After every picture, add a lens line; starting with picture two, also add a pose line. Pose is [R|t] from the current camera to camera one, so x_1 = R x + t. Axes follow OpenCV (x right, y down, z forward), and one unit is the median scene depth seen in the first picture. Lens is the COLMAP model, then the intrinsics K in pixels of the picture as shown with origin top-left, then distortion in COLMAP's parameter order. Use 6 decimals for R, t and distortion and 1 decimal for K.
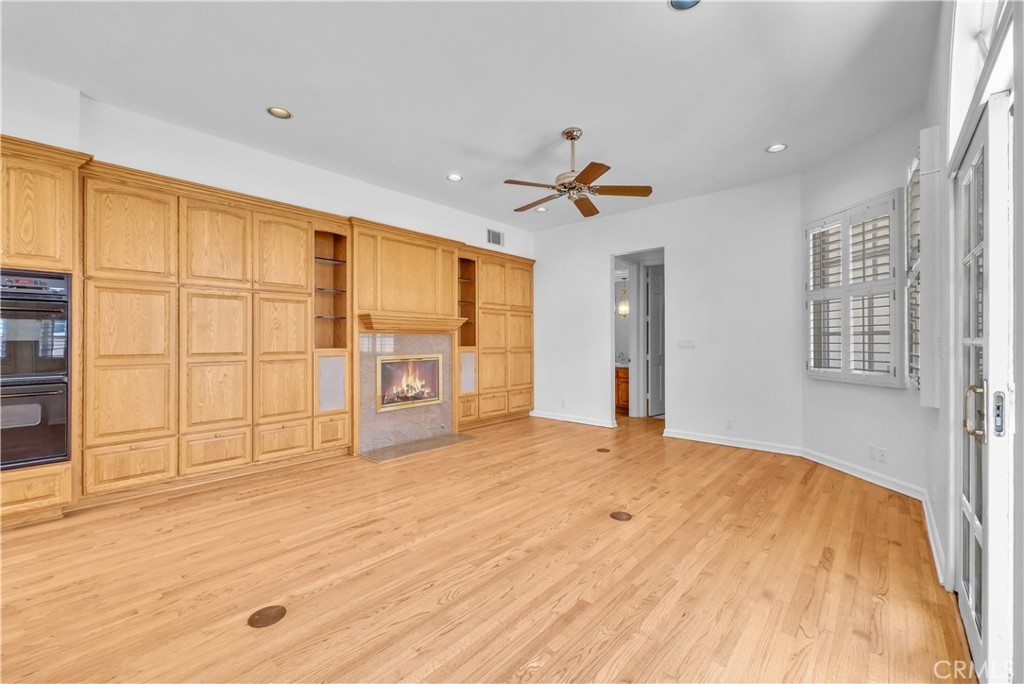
lens RADIAL K [[434.7, 0, 509.9], [0, 434.7, 335.4], [0, 0, 1]] dist [0.002645, 0.000264]
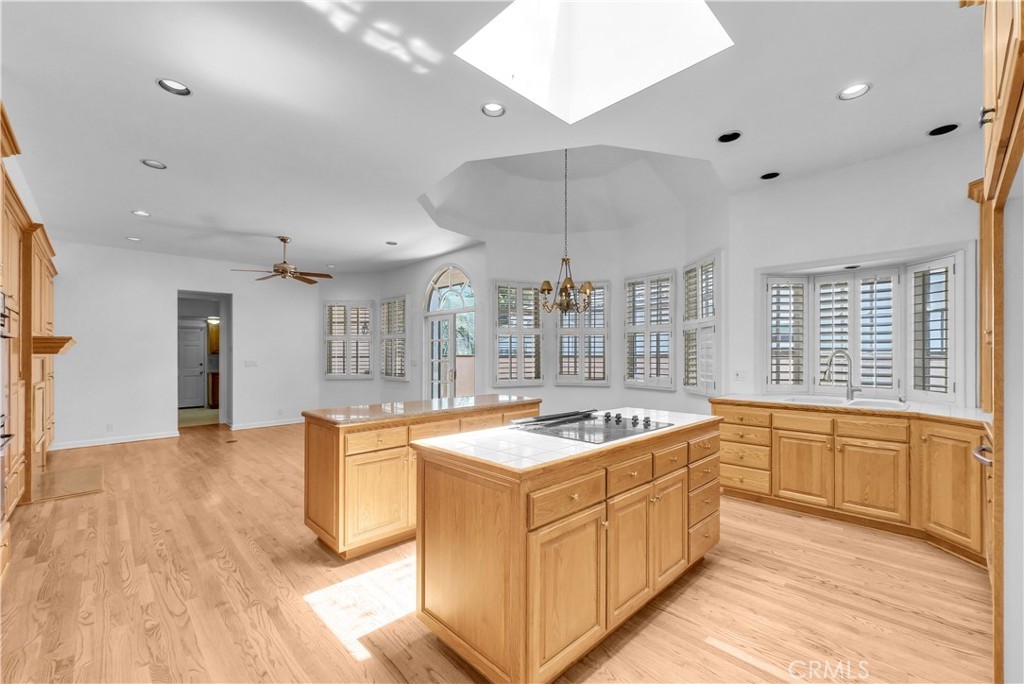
lens RADIAL K [[417.8, 0, 511.4], [0, 417.8, 351.4], [0, 0, 1]] dist [-0.001073, -0.000080]
pose [[0.095781, 0.004908, 0.995390, -1.340704], [0.000305, 0.999988, -0.004960, -0.023674], [-0.995402, 0.000779, 0.095779, -0.029934]]
